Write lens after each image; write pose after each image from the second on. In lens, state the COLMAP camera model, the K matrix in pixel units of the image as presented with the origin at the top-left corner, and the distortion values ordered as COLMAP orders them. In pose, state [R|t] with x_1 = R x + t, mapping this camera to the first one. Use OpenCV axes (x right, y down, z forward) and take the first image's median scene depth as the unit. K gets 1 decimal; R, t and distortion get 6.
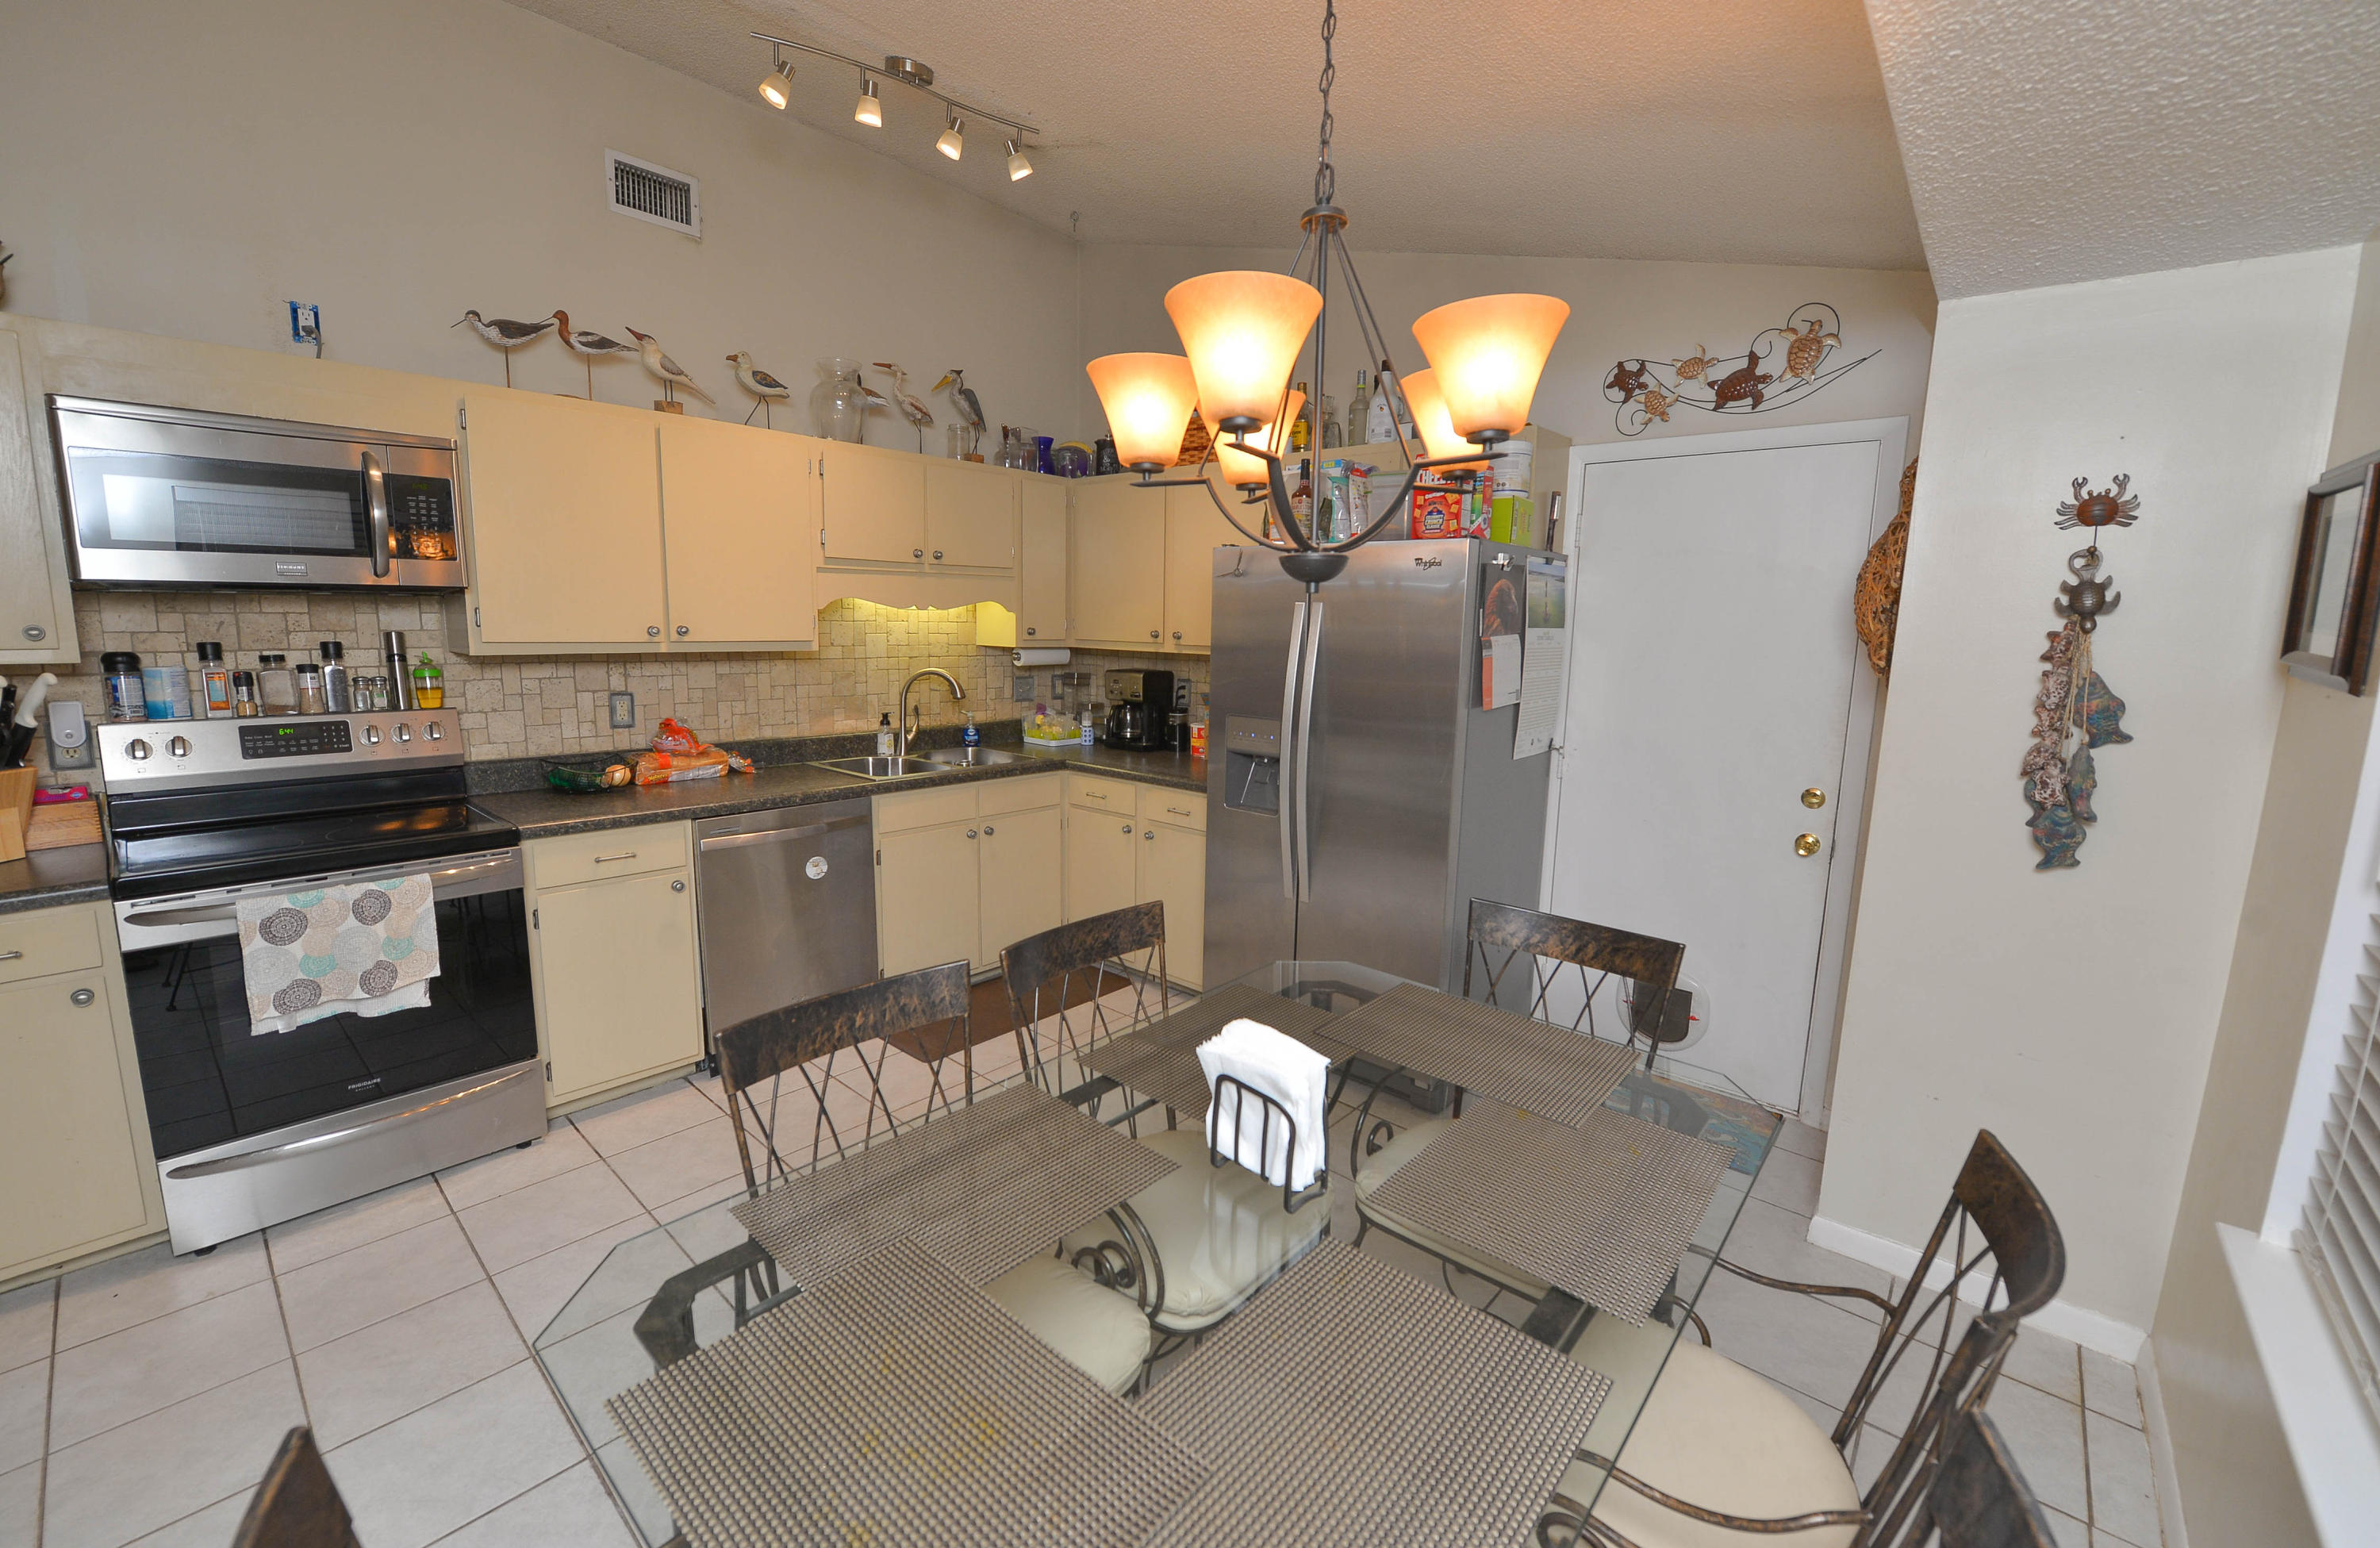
lens RADIAL K [[940.1, 0, 1194.6], [0, 940.1, 766.8], [0, 0, 1]] dist [-0.018783, -0.000059]
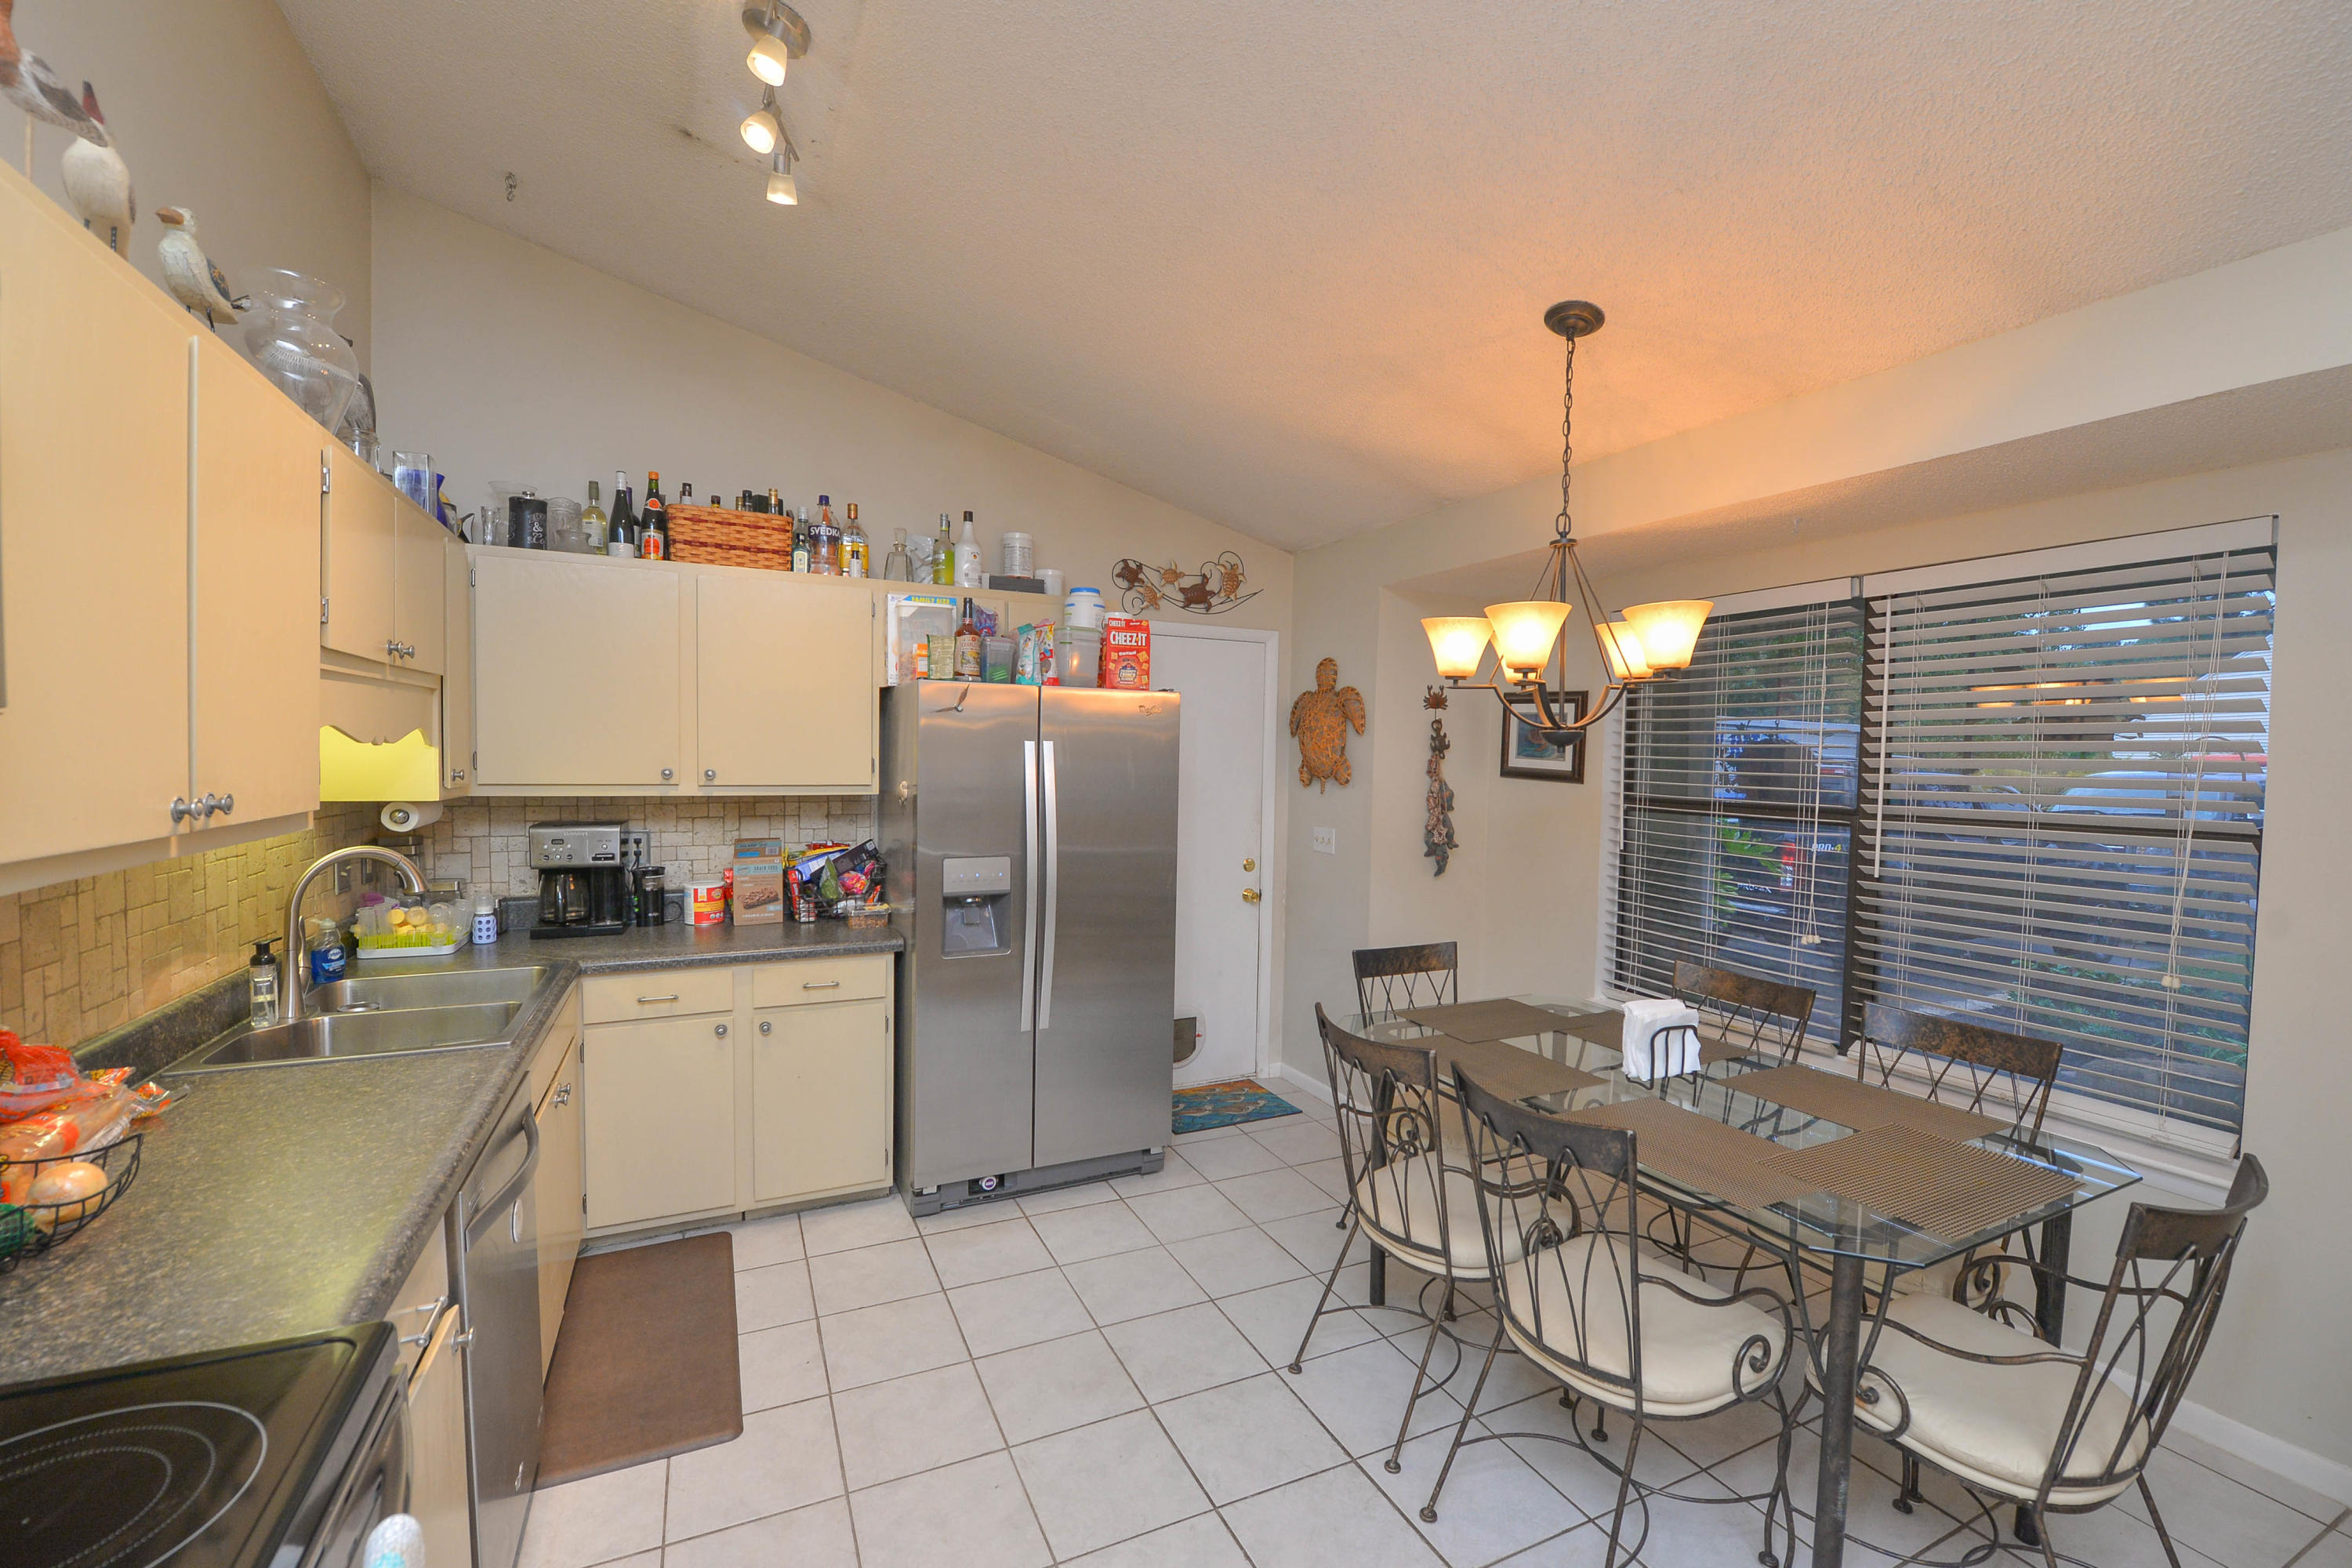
lens RADIAL K [[965.6, 0, 1169.2], [0, 965.6, 790.7], [0, 0, 1]] dist [-0.016734, -0.000219]
pose [[0.400476, -0.050150, 0.914934, -0.850766], [0.133733, 0.991008, -0.004216, -0.099511], [-0.906496, 0.124045, 0.403582, 0.459729]]
